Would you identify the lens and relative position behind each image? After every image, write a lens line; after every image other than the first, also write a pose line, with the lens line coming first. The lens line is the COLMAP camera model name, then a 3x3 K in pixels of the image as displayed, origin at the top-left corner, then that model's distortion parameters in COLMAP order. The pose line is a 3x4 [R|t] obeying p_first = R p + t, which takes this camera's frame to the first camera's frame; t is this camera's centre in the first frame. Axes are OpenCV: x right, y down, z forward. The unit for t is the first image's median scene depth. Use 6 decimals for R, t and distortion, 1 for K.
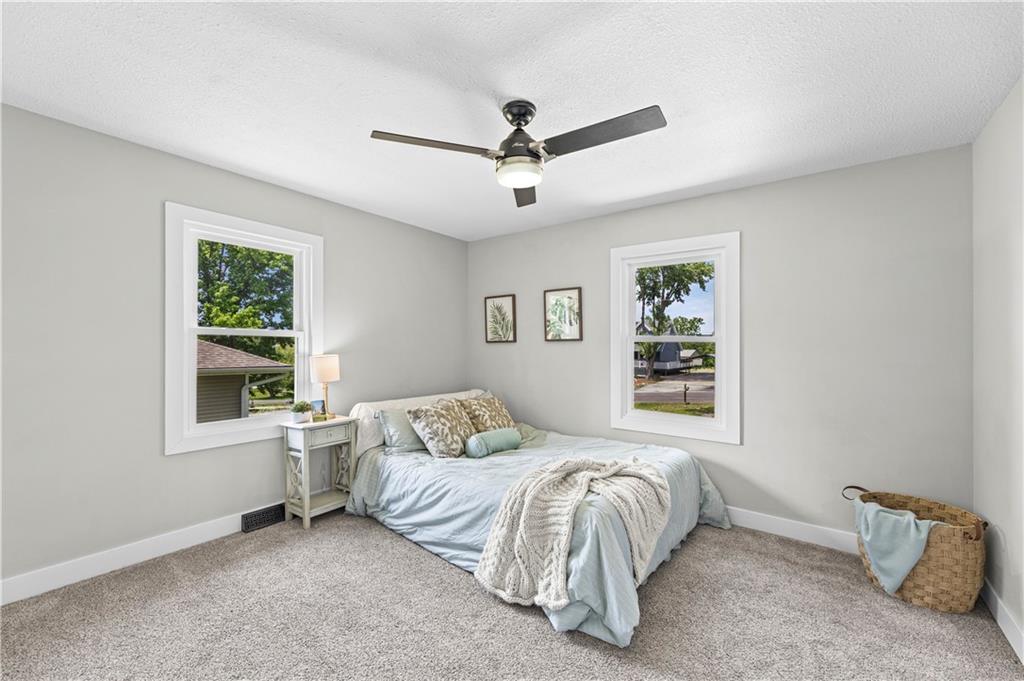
lens RADIAL K [[414.2, 0, 512.0], [0, 414.2, 340.5], [0, 0, 1]] dist [-0.000560, -0.000114]
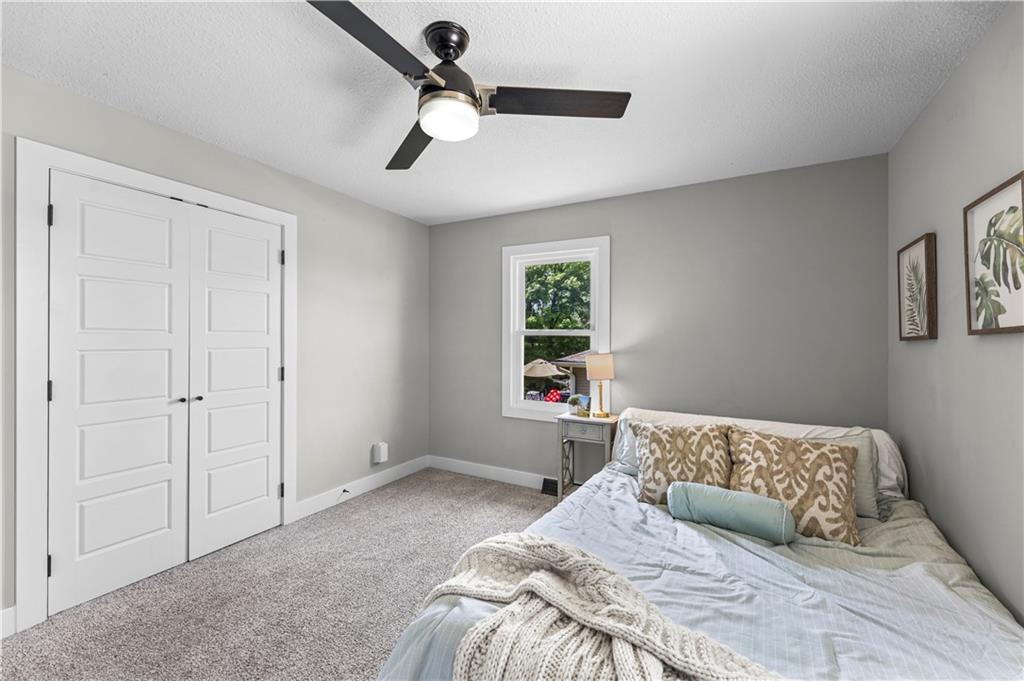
lens RADIAL K [[414.2, 0, 512.0], [0, 414.2, 340.5], [0, 0, 1]] dist [-0.000560, -0.000114]
pose [[0.138169, -0.004270, -0.990399, 0.524704], [0.006961, 0.999970, -0.003340, 0.005864], [0.990384, -0.006433, 0.138194, 0.653553]]
